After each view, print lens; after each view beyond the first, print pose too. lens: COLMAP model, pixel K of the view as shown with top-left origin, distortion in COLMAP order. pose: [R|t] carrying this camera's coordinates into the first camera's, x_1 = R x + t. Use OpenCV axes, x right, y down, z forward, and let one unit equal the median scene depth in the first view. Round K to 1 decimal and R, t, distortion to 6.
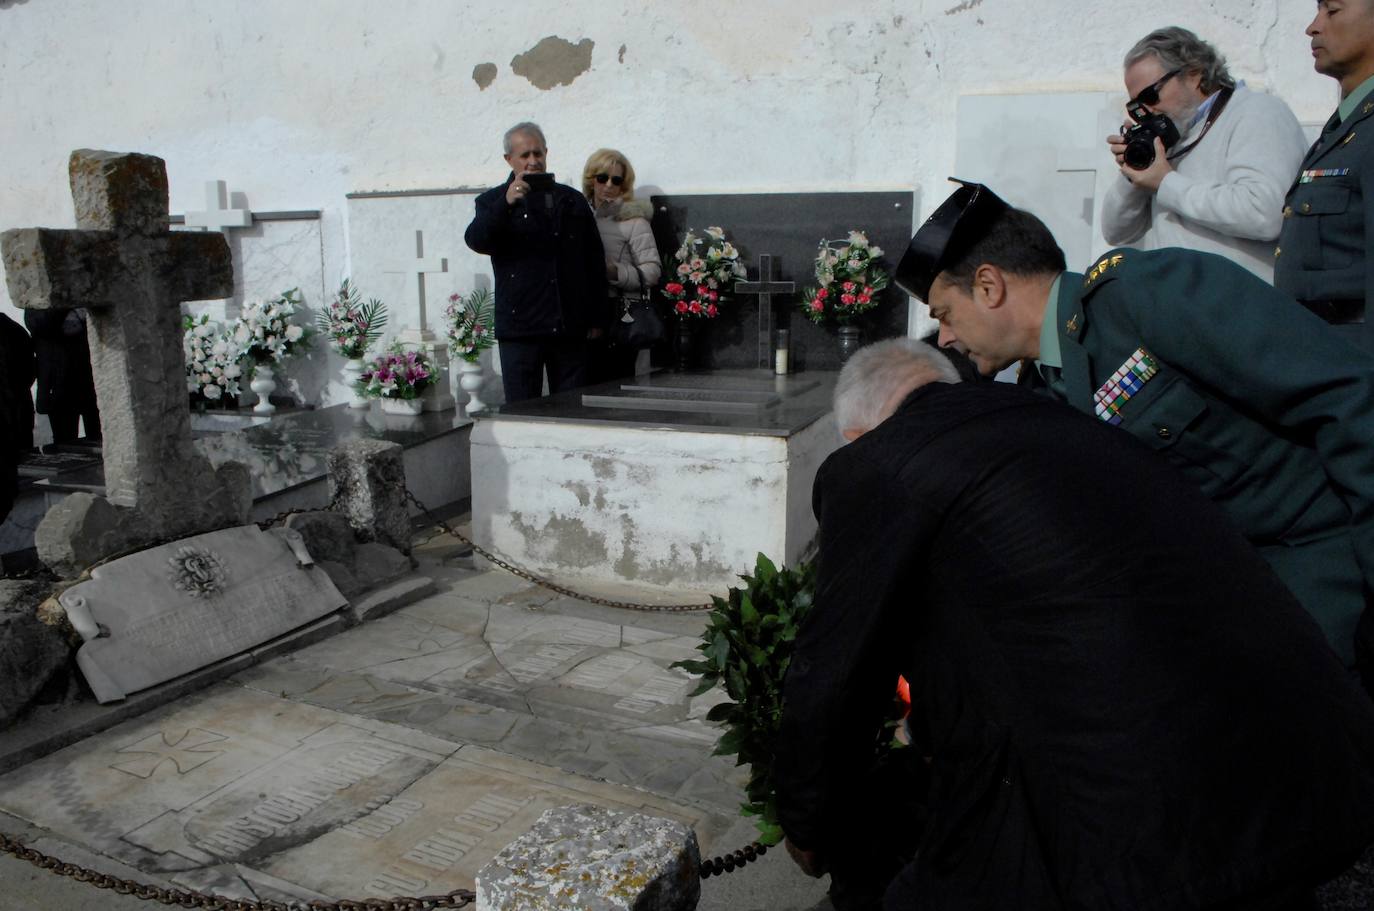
lens RADIAL K [[1175.3, 0, 687.0], [0, 1175.3, 455.5], [0, 0, 1]] dist [-0.021266, -0.056296]
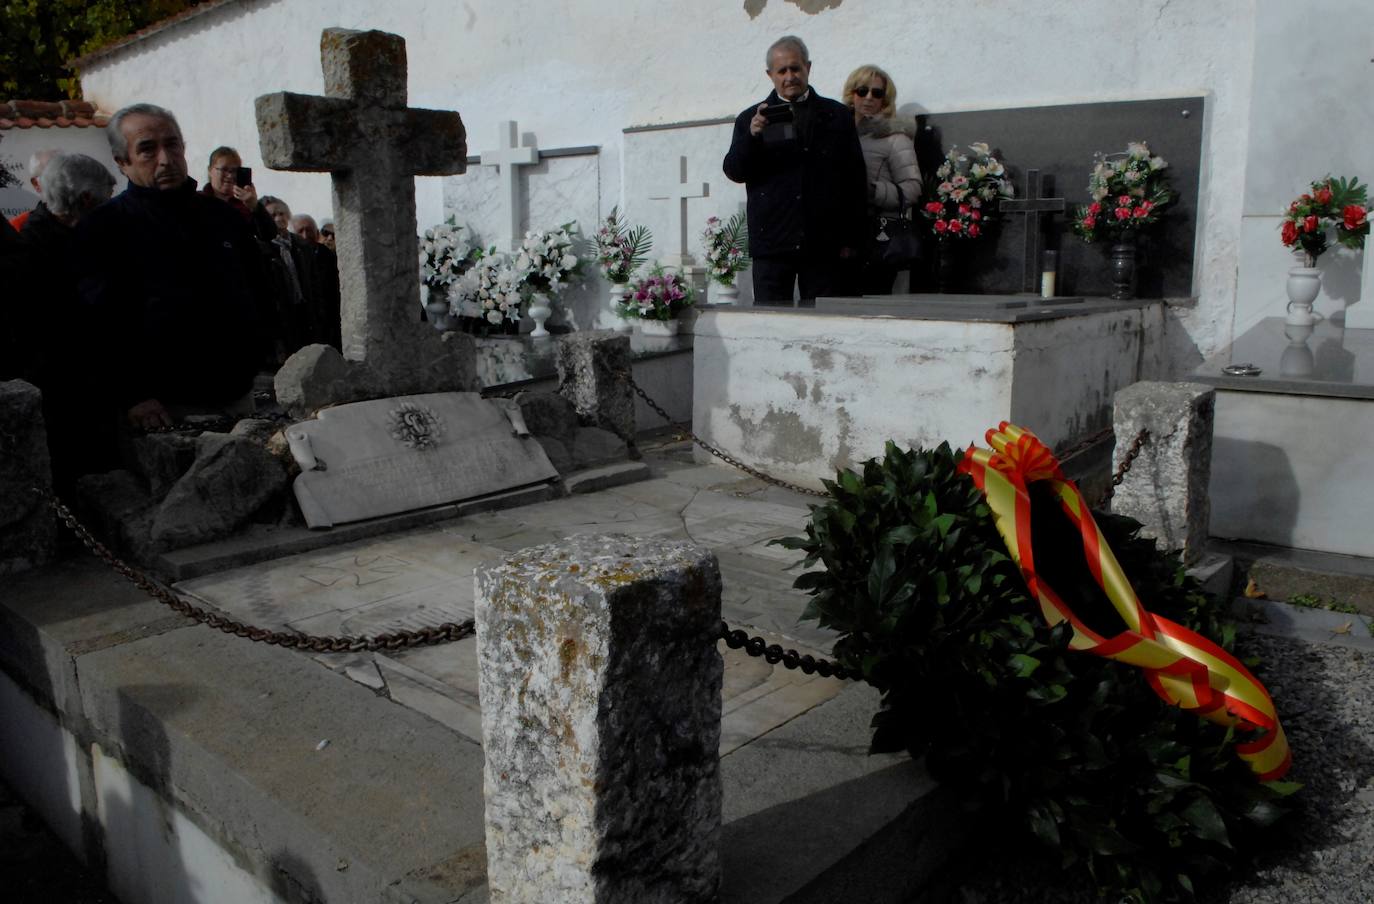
lens RADIAL K [[1163.8, 0, 687.0], [0, 1163.8, 452.0], [0, 0, 1]] dist [-0.016891, -0.065742]
pose [[0.956191, 0.042911, -0.289583, 0.104180], [-0.050260, 0.998574, -0.017985, 0.110407], [0.288398, 0.031752, 0.956984, 0.054431]]
